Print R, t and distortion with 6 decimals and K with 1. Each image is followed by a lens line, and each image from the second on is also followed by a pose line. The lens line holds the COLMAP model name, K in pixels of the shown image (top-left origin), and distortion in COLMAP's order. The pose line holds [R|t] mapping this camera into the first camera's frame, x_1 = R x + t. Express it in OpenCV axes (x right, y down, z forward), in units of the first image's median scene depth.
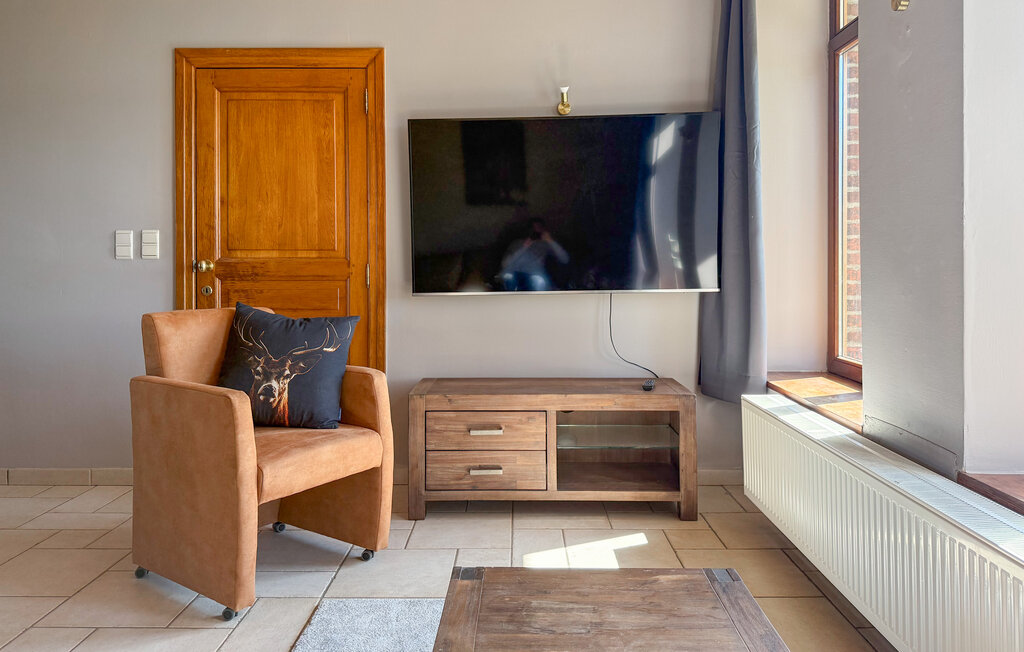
lens RADIAL K [[741.1, 0, 511.0], [0, 741.1, 266.0], [0, 0, 1]] dist [0.146437, -0.195174]
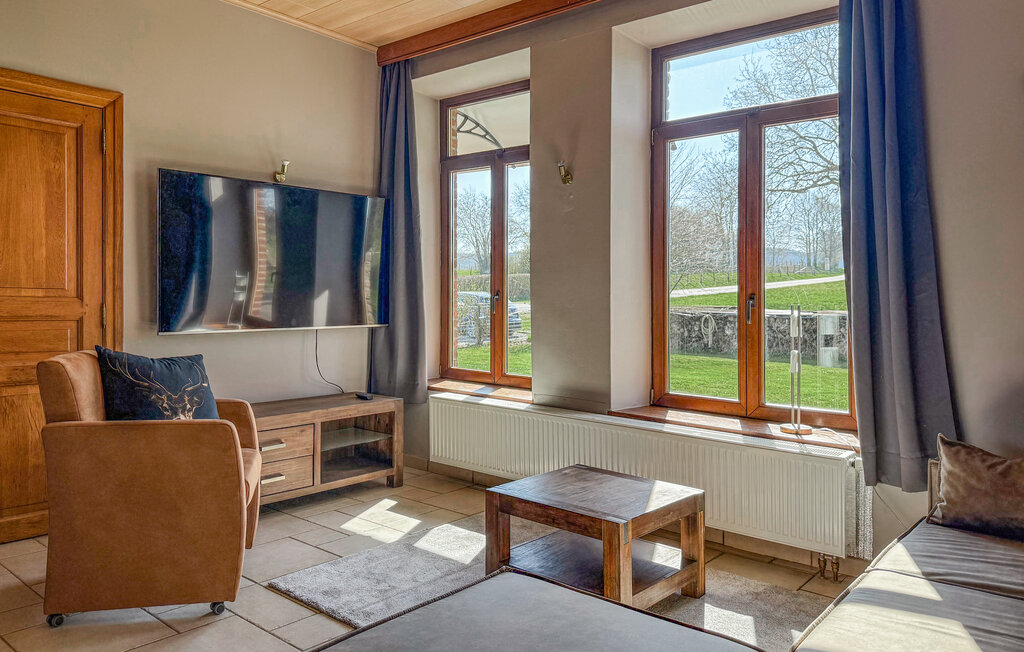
lens RADIAL K [[741.1, 0, 511.0], [0, 741.1, 266.0], [0, 0, 1]] dist [0.146437, -0.195174]
pose [[0.643087, 0.048434, 0.764260, -0.619188], [-0.022746, 0.998766, -0.044156, -0.020882], [-0.765455, 0.011012, 0.643395, -0.072495]]
